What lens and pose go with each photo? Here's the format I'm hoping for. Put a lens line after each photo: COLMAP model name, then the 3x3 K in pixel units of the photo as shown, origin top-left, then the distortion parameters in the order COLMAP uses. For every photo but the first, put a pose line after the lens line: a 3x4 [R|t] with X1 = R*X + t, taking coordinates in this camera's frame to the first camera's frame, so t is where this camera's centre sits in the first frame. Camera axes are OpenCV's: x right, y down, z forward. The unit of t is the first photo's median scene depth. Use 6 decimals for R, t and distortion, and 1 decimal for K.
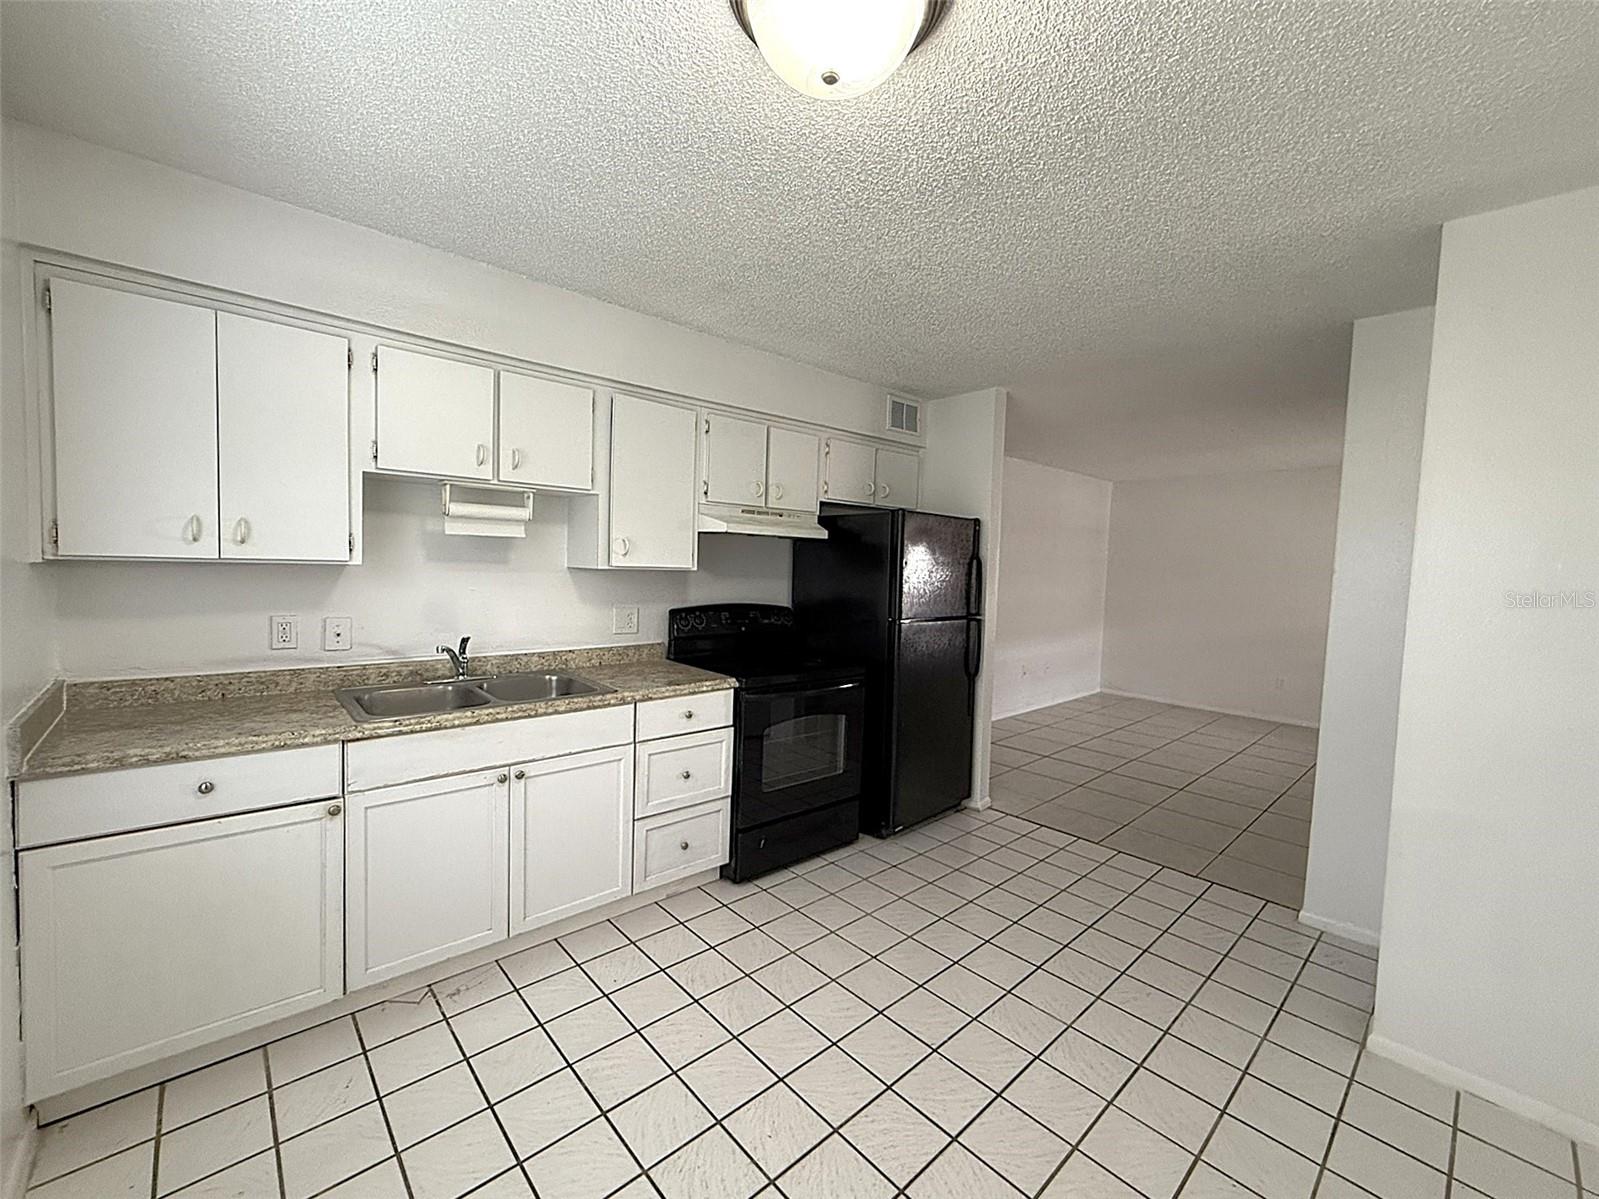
lens RADIAL K [[644.3, 0, 794.6], [0, 644.3, 598.7], [0, 0, 1]] dist [-0.000011, -0.000019]
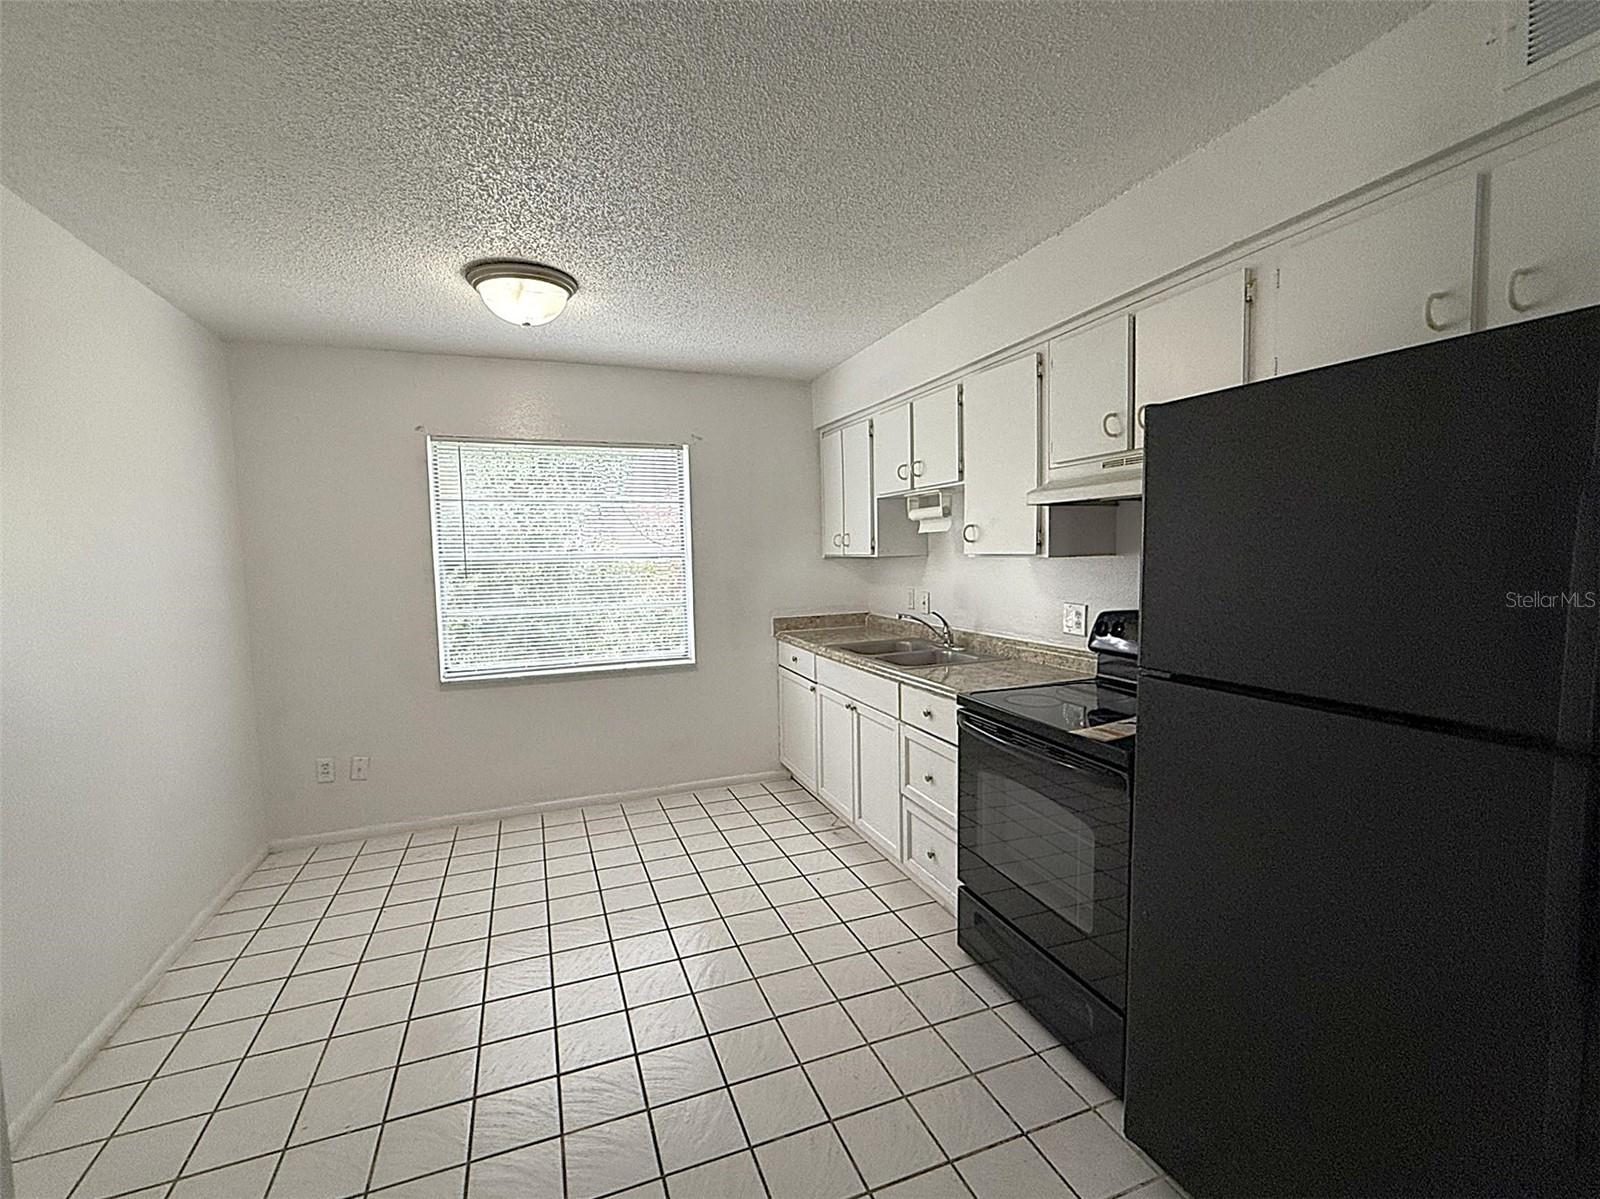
lens RADIAL K [[703.0, 0, 794.3], [0, 703.0, 604.1], [0, 0, 1]] dist [0.001522, 0.000061]
pose [[-0.360914, 0.046306, -0.931449, 0.772429], [-0.046136, 0.996657, 0.067424, -0.032593], [0.931457, 0.067308, -0.357571, 1.076216]]
